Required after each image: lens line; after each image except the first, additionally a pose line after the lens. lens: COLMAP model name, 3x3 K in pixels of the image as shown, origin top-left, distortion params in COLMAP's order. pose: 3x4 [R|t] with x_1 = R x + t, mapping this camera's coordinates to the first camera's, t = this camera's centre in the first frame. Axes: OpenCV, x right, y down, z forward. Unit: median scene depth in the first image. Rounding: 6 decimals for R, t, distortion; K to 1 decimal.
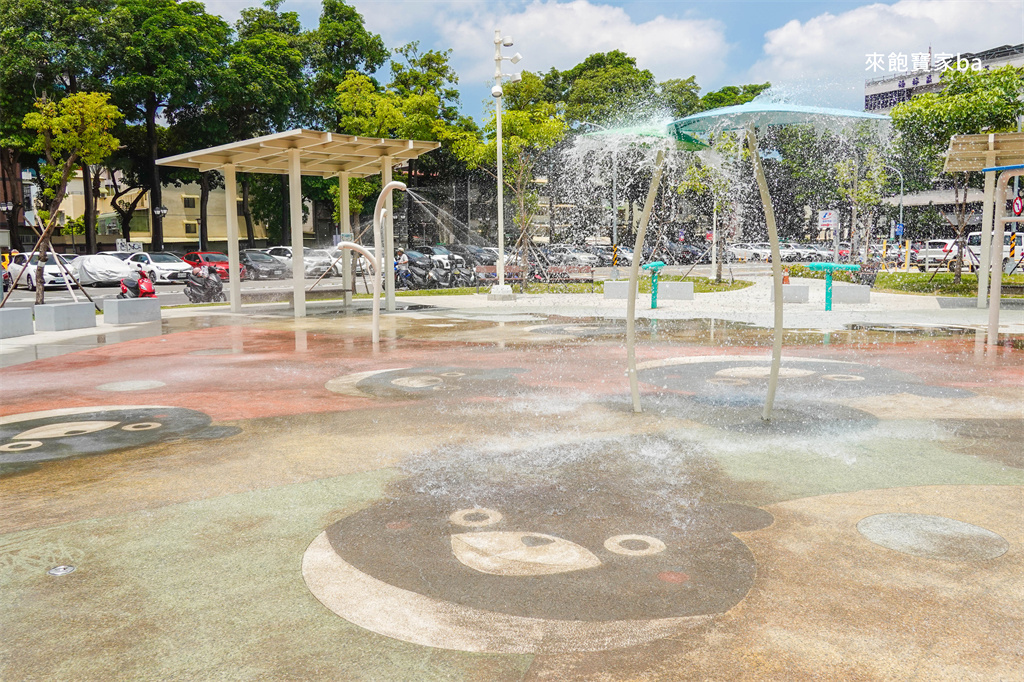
lens RADIAL K [[831.7, 0, 512.0], [0, 831.7, 341.0], [0, 0, 1]] dist [-0.006676, -0.003737]
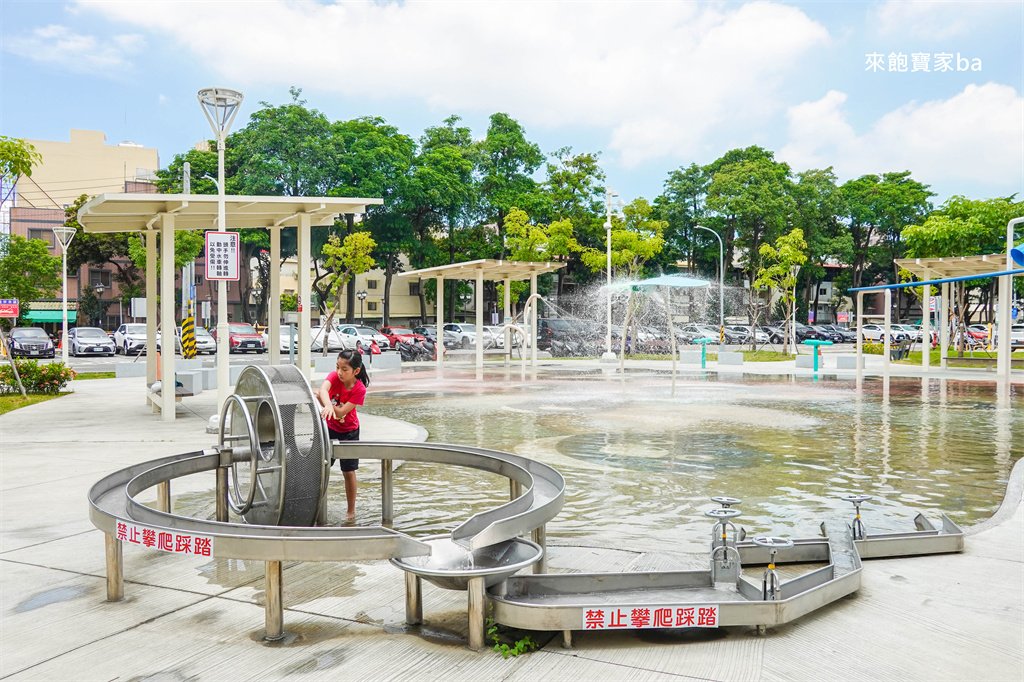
lens RADIAL K [[831.7, 0, 512.0], [0, 831.7, 341.0], [0, 0, 1]] dist [-0.006676, -0.003737]
pose [[0.983230, 0.015797, -0.181683, 0.022058], [-0.032379, 0.995535, -0.088667, 0.012465], [0.179471, 0.093063, 0.979352, -0.124048]]
